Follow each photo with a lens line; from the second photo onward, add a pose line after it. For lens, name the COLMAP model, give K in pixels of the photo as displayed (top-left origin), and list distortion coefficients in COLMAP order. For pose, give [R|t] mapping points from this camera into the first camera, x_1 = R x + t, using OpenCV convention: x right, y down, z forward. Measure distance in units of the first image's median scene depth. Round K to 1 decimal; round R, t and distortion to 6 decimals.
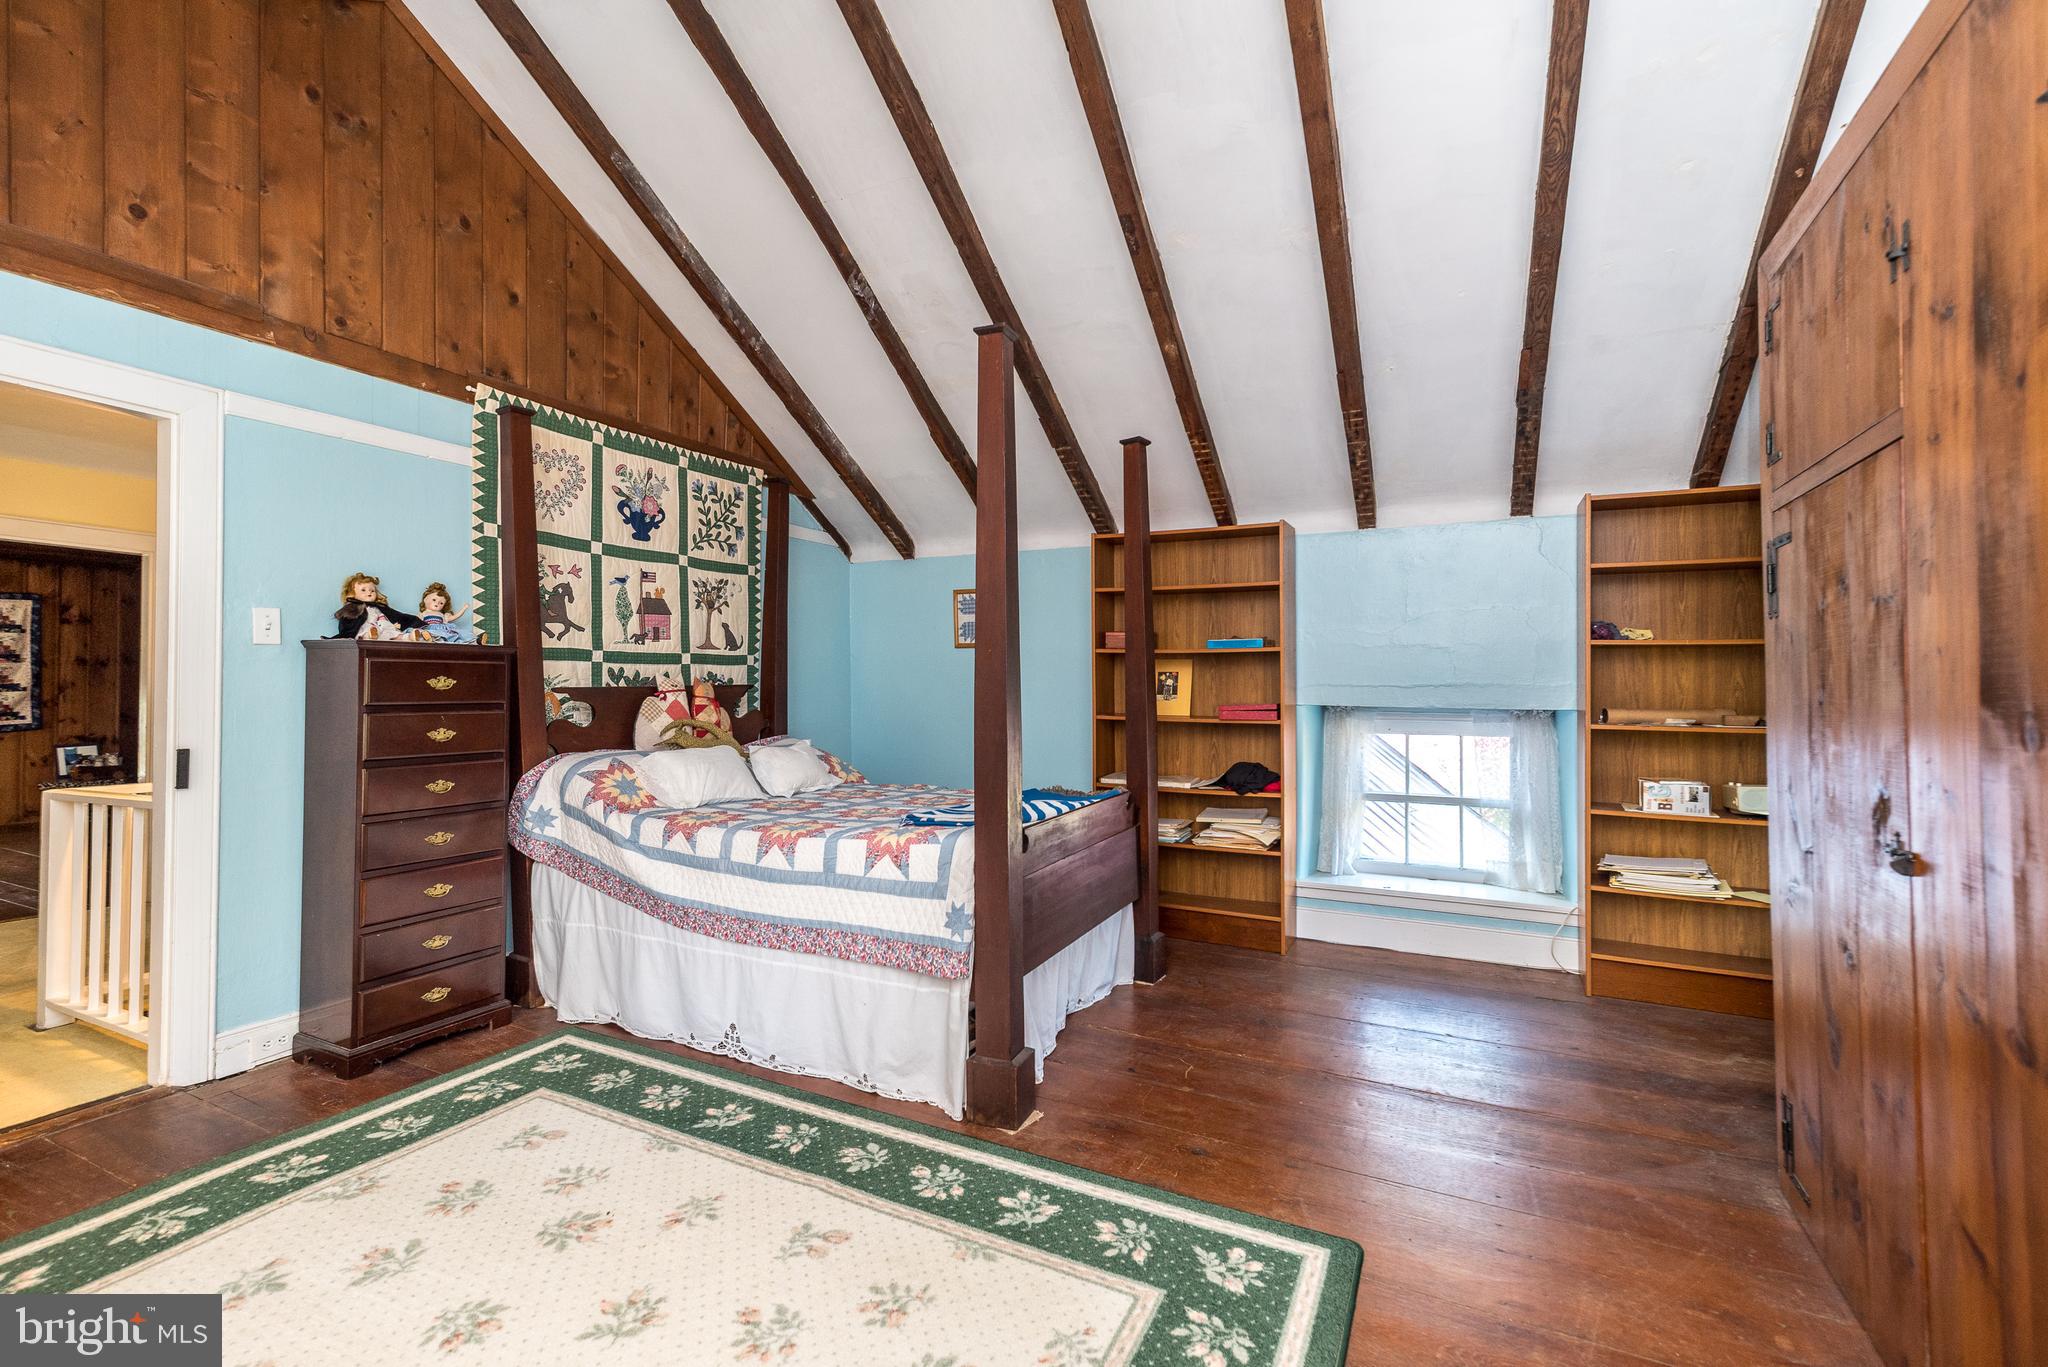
lens RADIAL K [[896.6, 0, 1022.4], [0, 896.6, 675.9], [0, 0, 1]] dist [0.008569, -0.002395]
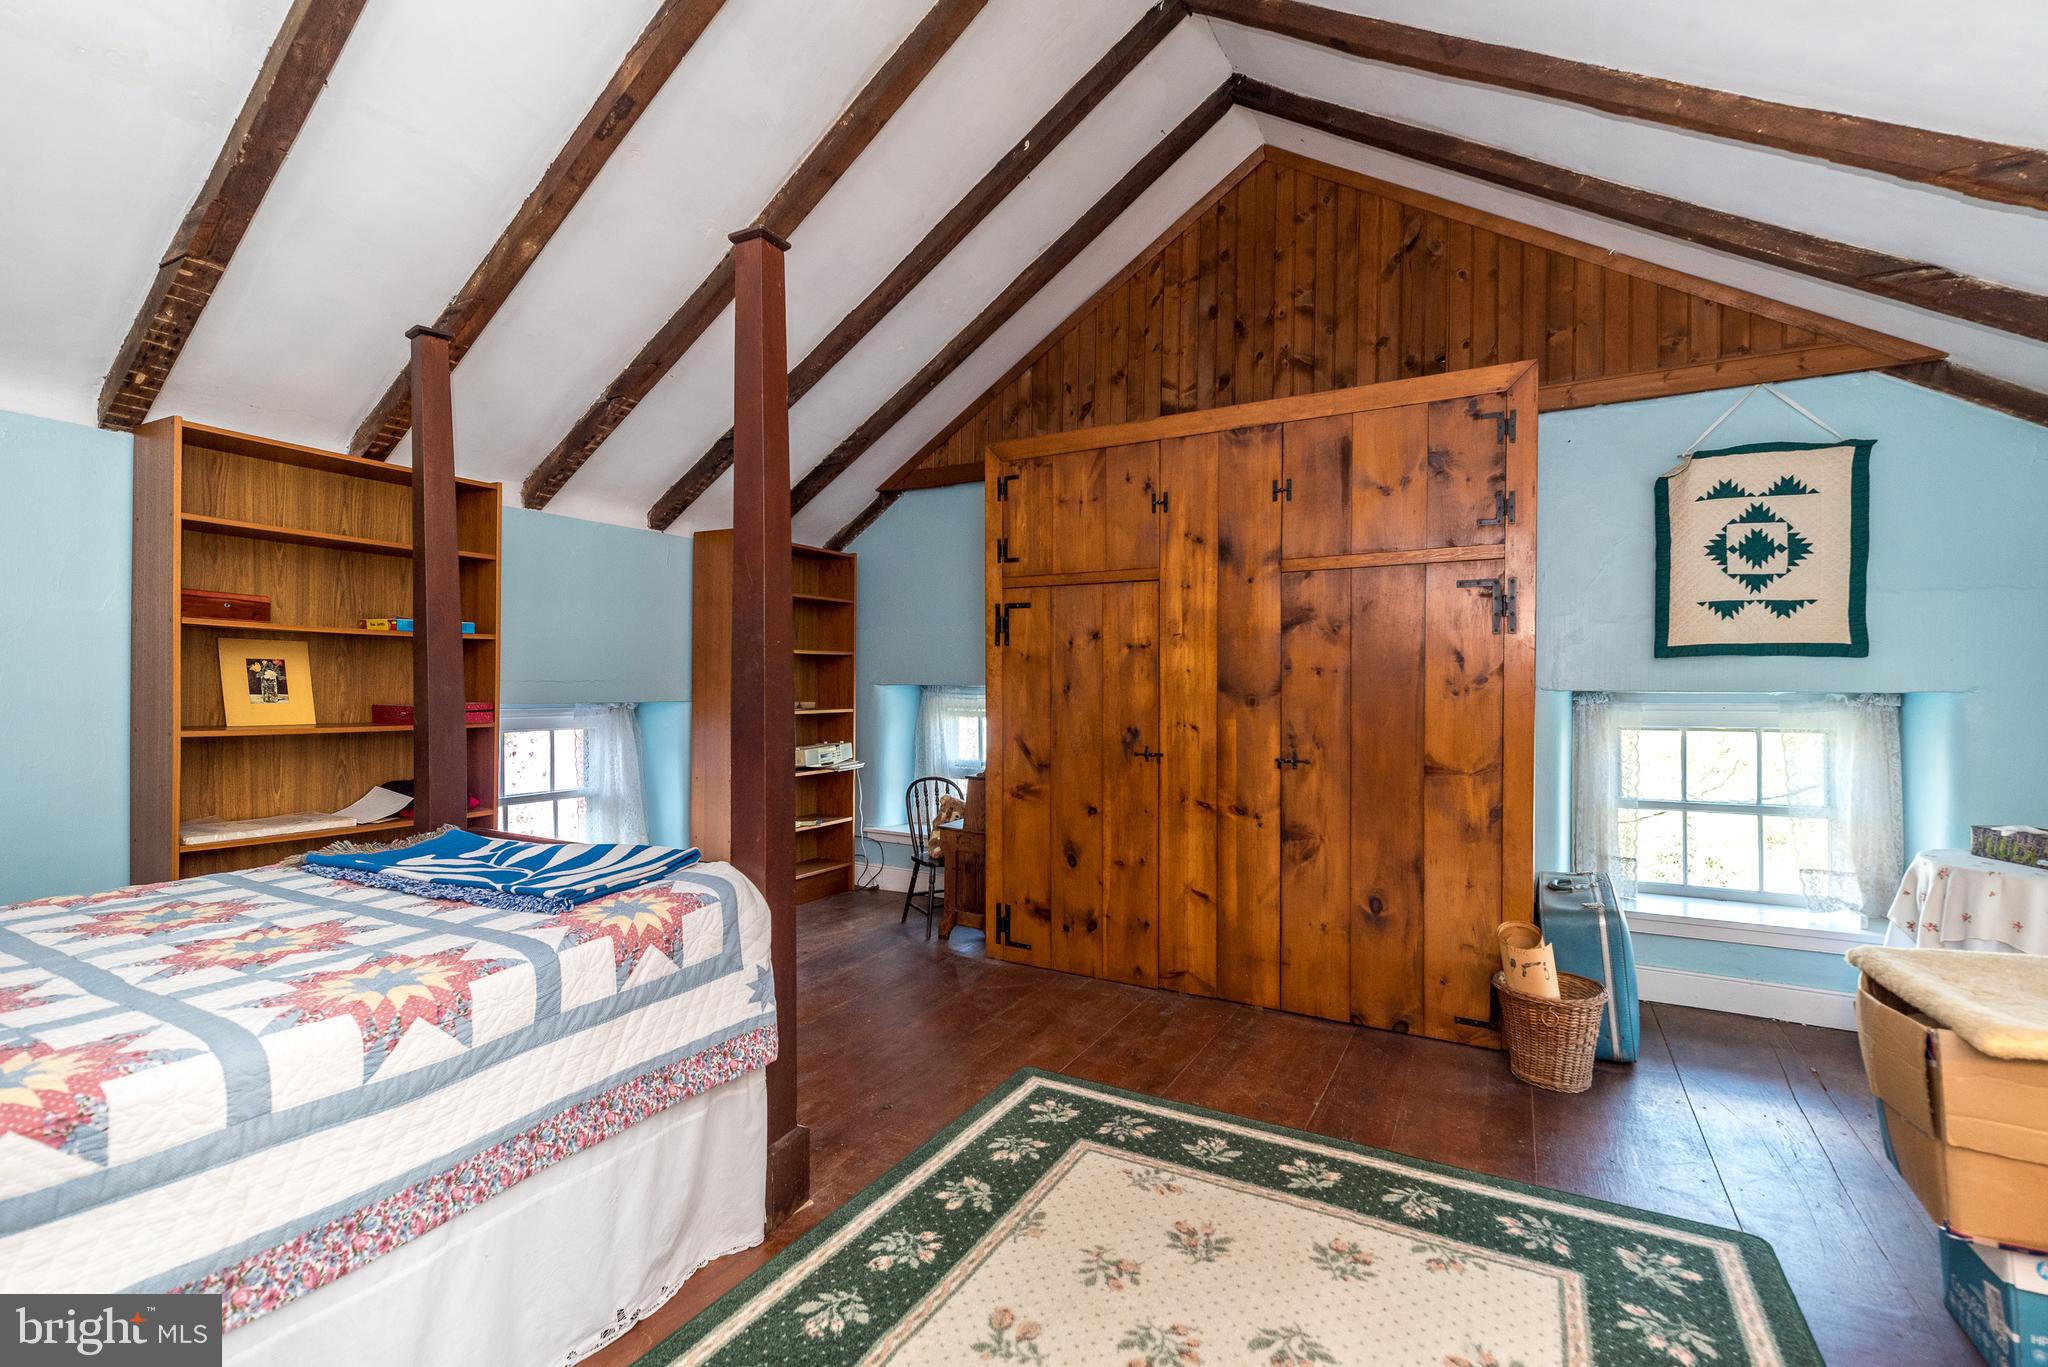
lens RADIAL K [[896.6, 0, 1035.1], [0, 896.6, 676.7], [0, 0, 1]] dist [0.008569, -0.002395]
pose [[0.031218, 0.000565, 0.999512, -0.555420], [-0.014851, 0.999890, -0.000101, -0.000298], [-0.999402, -0.014841, 0.031223, 0.488618]]
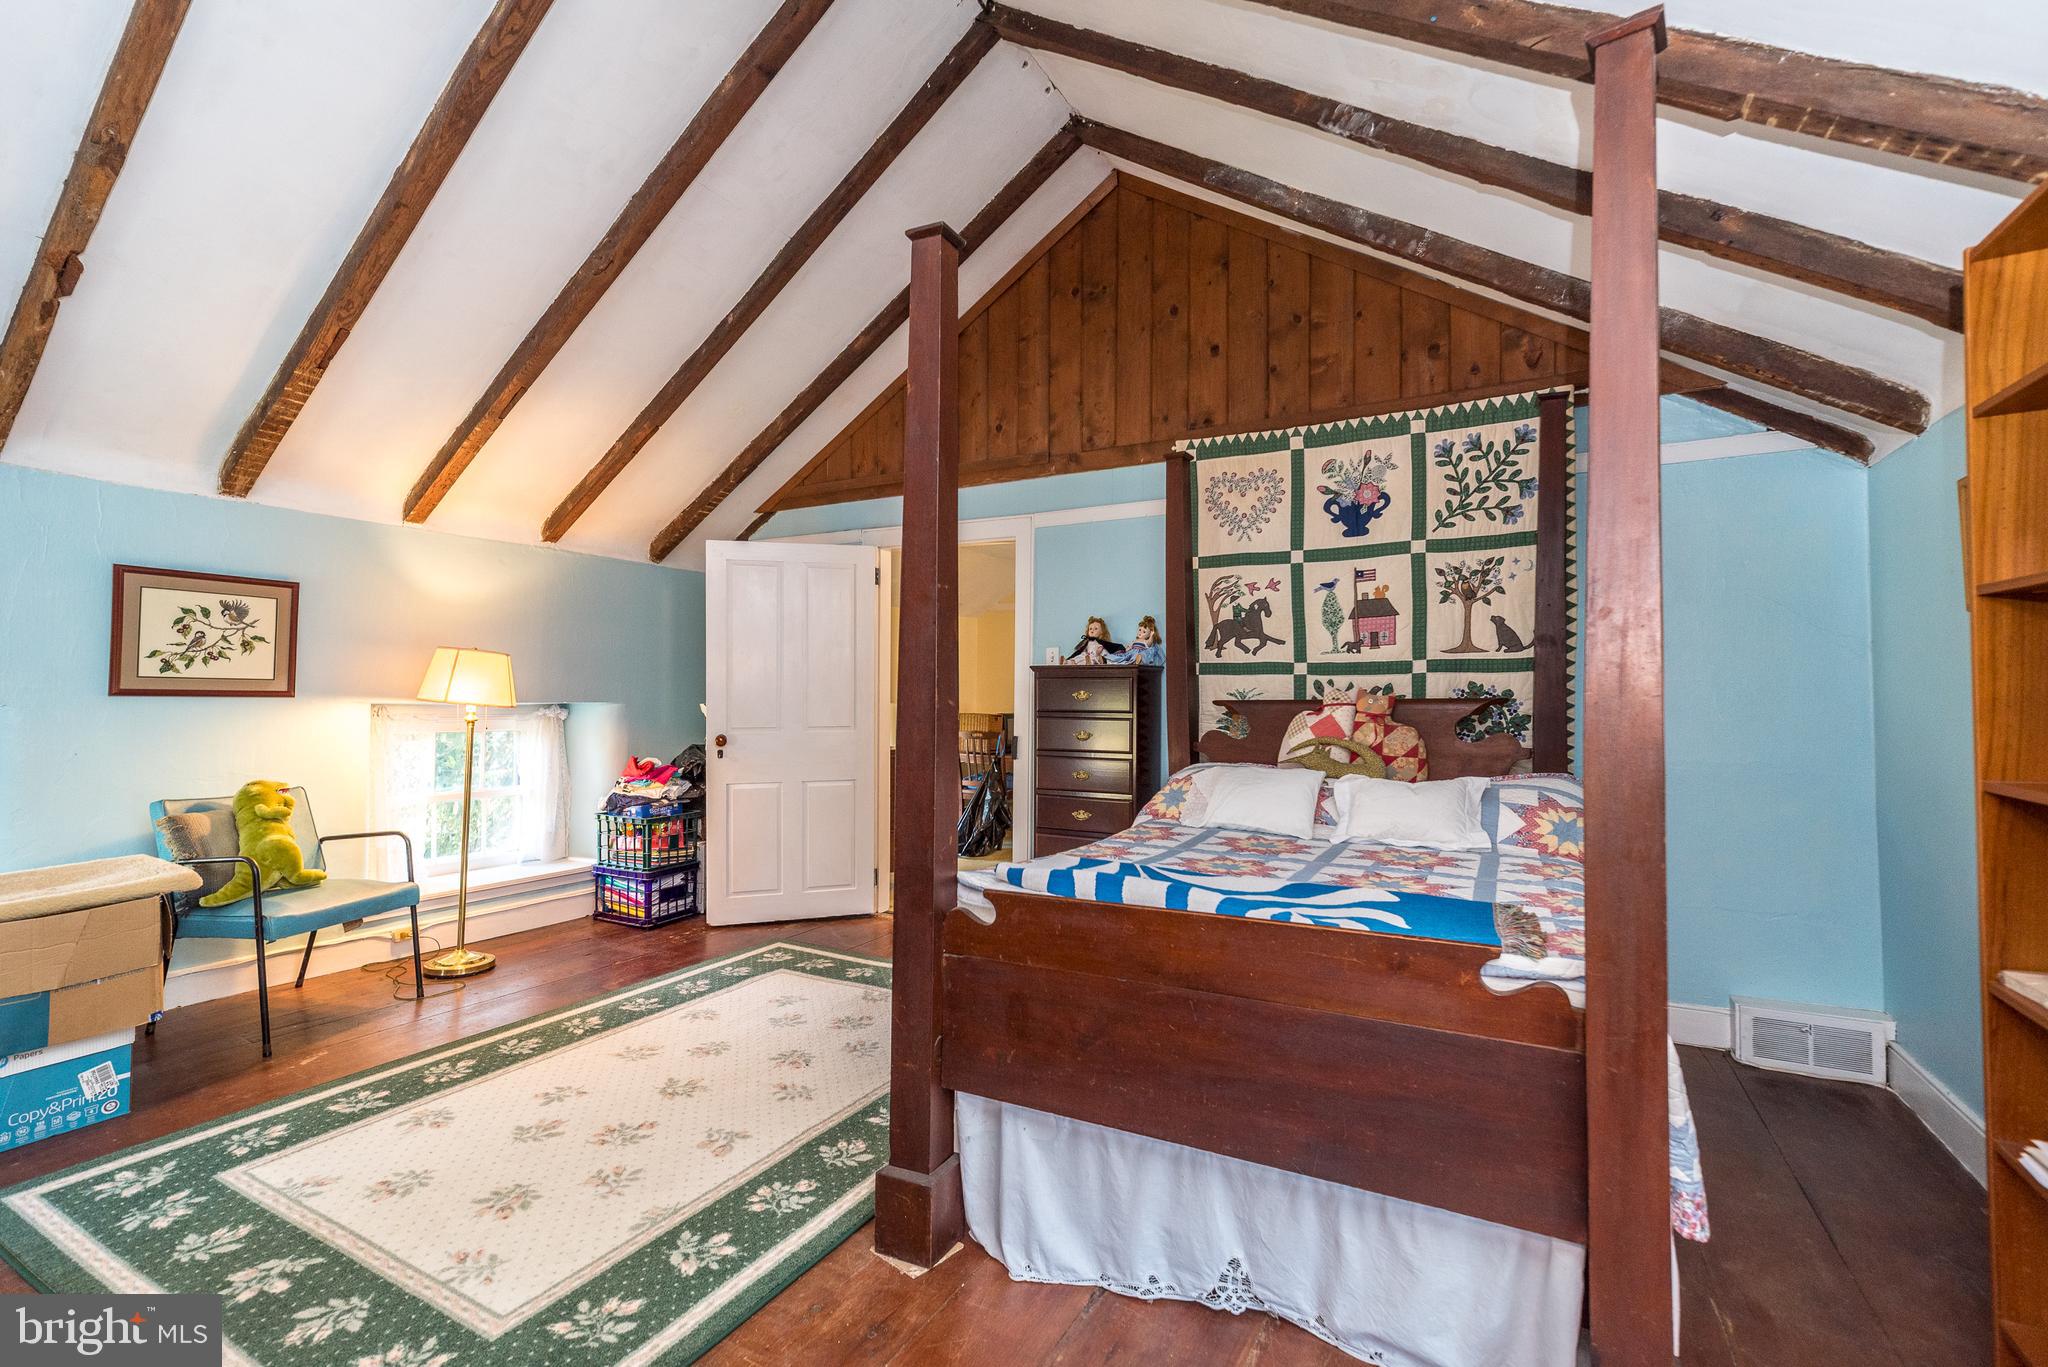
lens RADIAL K [[896.6, 0, 1022.5], [0, 896.6, 695.6], [0, 0, 1]] dist [0.008569, -0.002395]
pose [[-0.042835, -0.012174, -0.999008, 0.500902], [0.001007, 0.999925, -0.012228, 0.018334], [0.999082, -0.001530, -0.042819, 0.745559]]
